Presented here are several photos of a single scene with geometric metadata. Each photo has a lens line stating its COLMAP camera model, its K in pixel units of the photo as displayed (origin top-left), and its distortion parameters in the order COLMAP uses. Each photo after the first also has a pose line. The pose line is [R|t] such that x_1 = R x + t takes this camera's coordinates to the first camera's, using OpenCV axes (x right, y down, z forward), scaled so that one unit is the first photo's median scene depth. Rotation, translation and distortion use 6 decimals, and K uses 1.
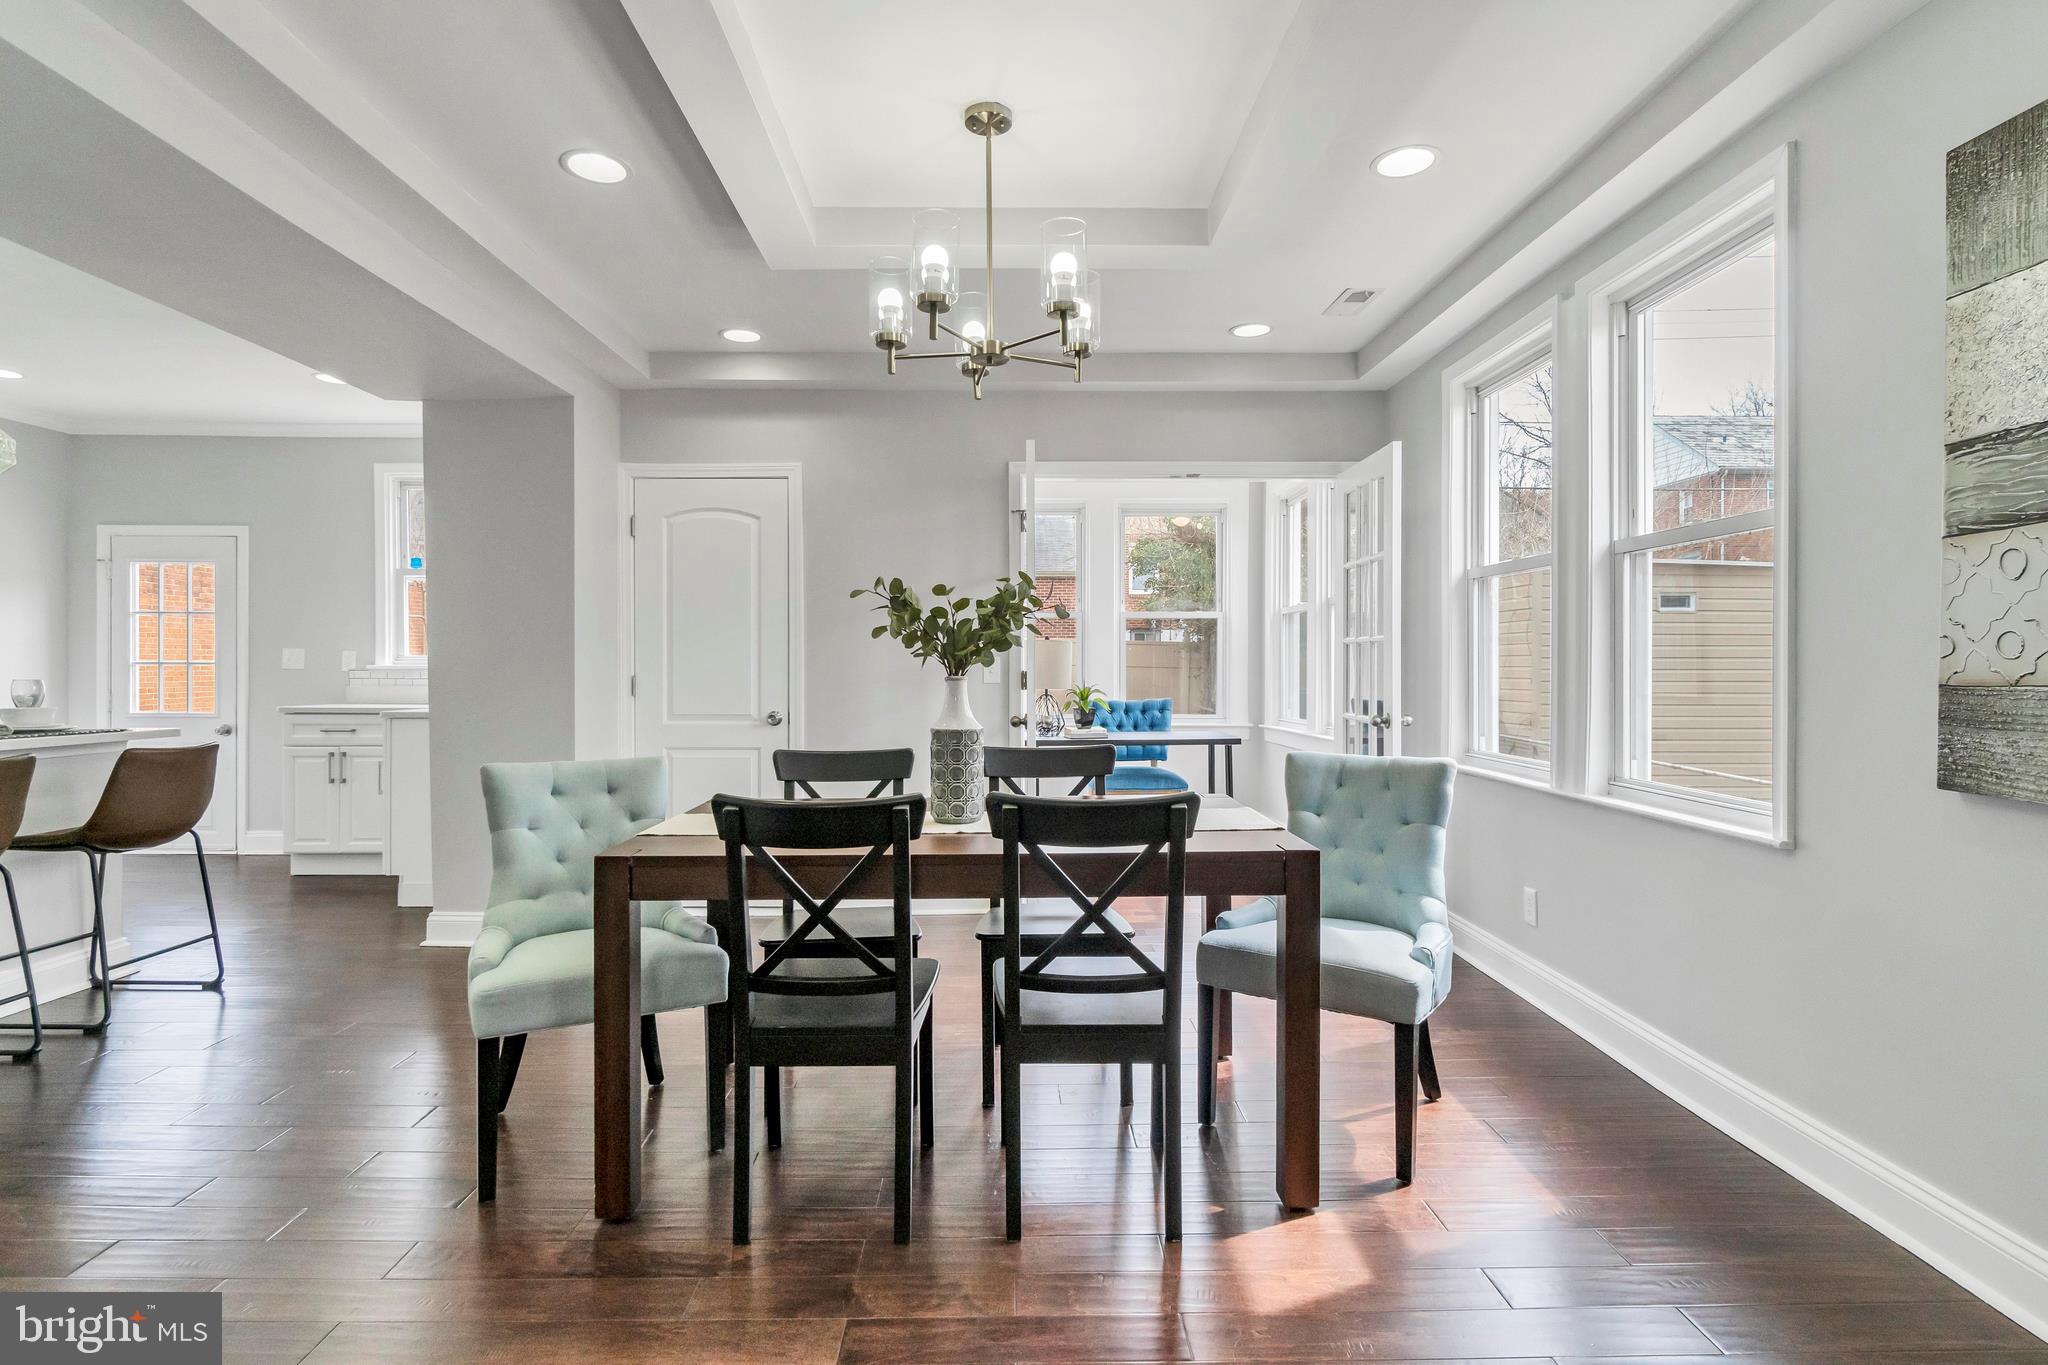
lens RADIAL K [[1025.0, 0, 1024.7], [0, 1025.0, 666.8], [0, 0, 1]] dist [-0.004523, -0.000427]
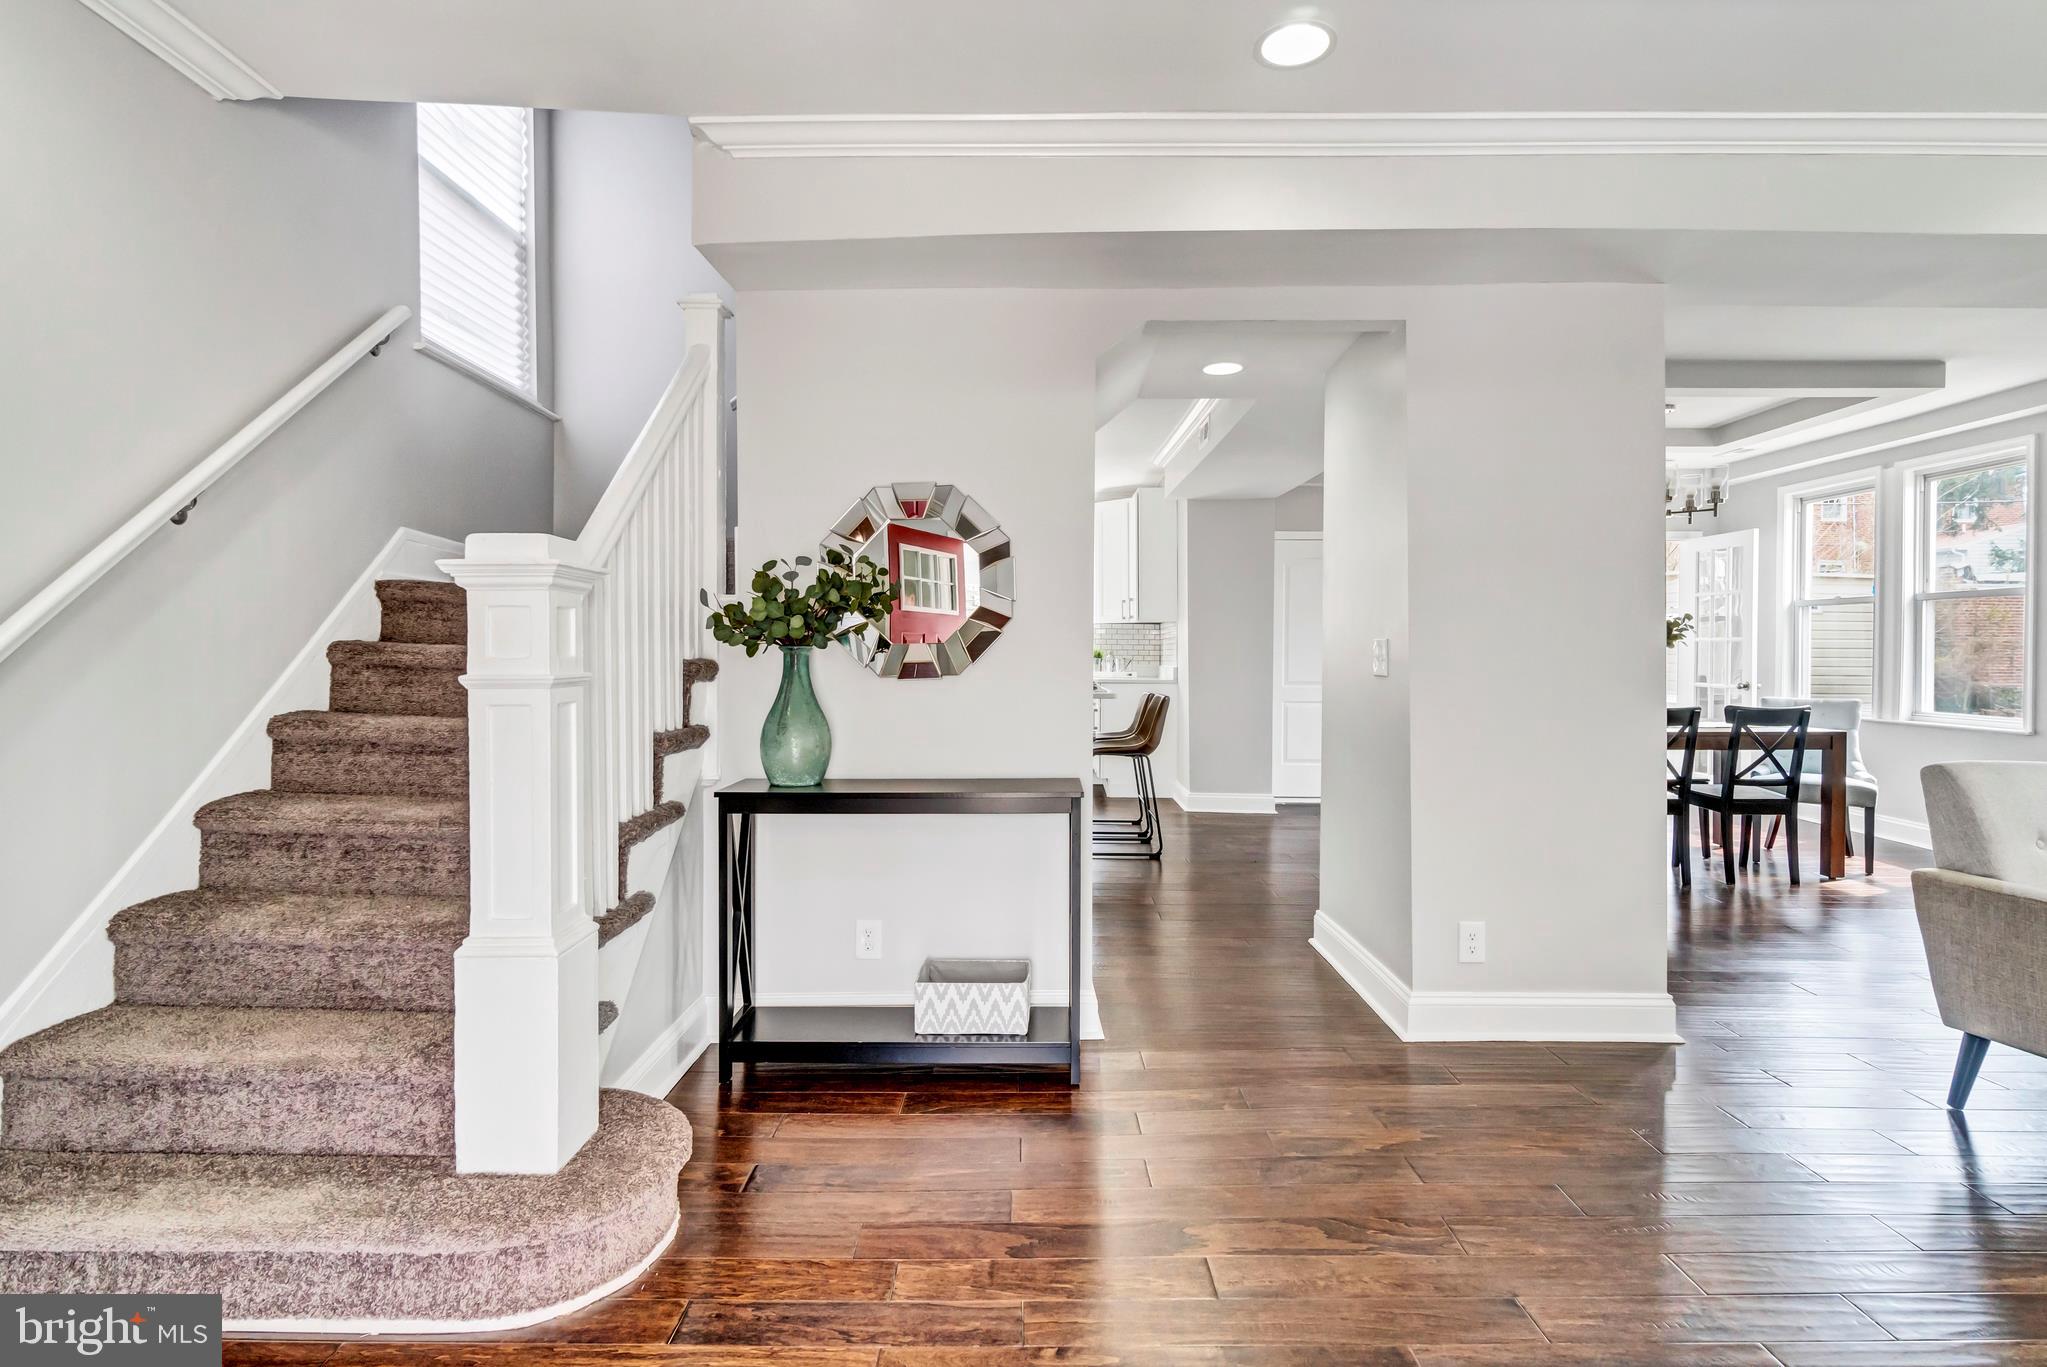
lens RADIAL K [[1024.5, 0, 1024.2], [0, 1024.5, 667.8], [0, 0, 1]] dist [-0.004523, -0.000427]
pose [[0.999994, 0.003383, -0.000948, -1.717291], [-0.003367, 0.999867, 0.015985, -0.006627], [0.001002, -0.015982, 0.999872, -1.470711]]
